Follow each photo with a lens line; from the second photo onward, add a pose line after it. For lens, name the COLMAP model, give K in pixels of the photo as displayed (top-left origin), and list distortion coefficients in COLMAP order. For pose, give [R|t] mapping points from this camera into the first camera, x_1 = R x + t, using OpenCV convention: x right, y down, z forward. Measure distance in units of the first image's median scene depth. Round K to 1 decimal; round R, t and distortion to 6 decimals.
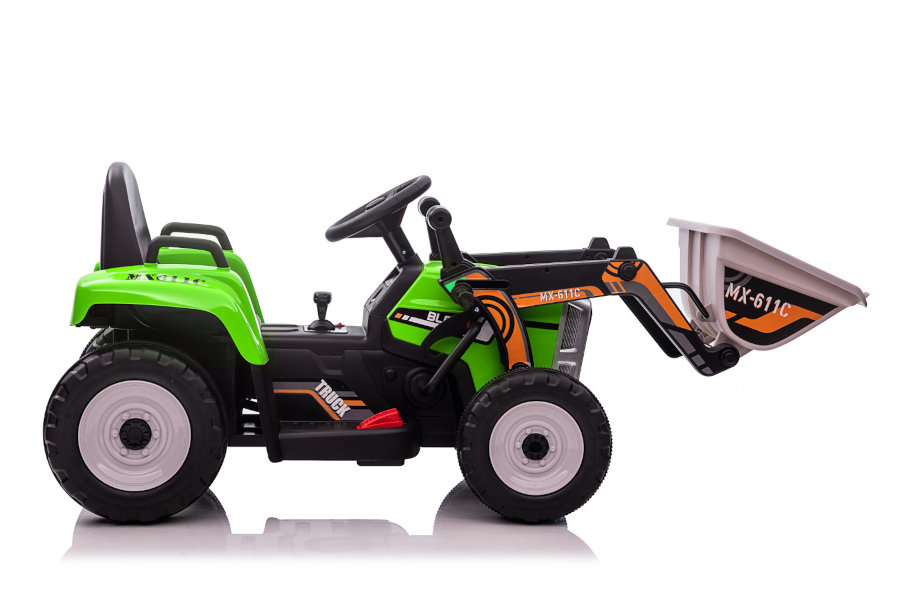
lens RADIAL K [[1978.6, 0, 450.0], [0, 1978.6, 300.5], [0, 0, 1]] dist [0.088515, 0.100606]
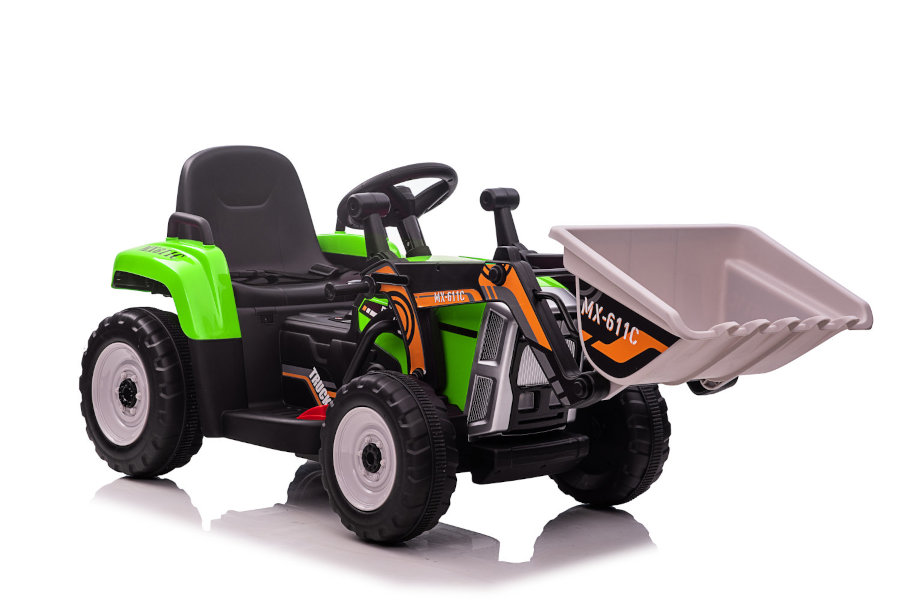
lens RADIAL K [[1978.6, 0, 450.0], [0, 1978.6, 300.5], [0, 0, 1]] dist [0.088515, 0.100606]
pose [[0.604551, 0.070447, -0.793445, 0.756774], [-0.085317, 0.996078, 0.023433, -0.021850], [0.791985, 0.053528, 0.608190, 0.456991]]
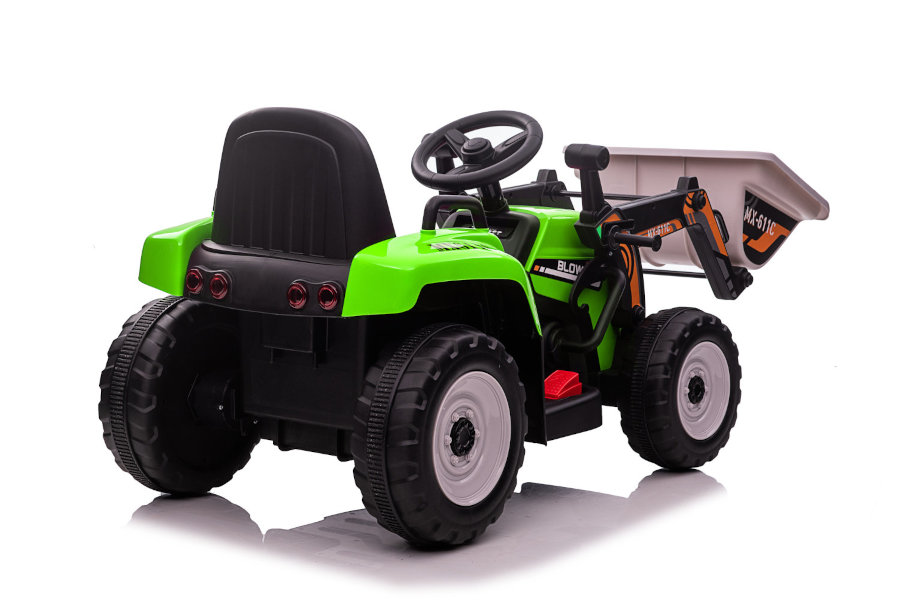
lens RADIAL K [[1978.6, 0, 450.0], [0, 1978.6, 300.5], [0, 0, 1]] dist [0.088515, 0.100606]
pose [[0.656173, -0.103180, 0.747523, -0.727218], [0.070816, 0.994656, 0.075129, -0.048170], [-0.751280, 0.003639, 0.659973, 0.440142]]
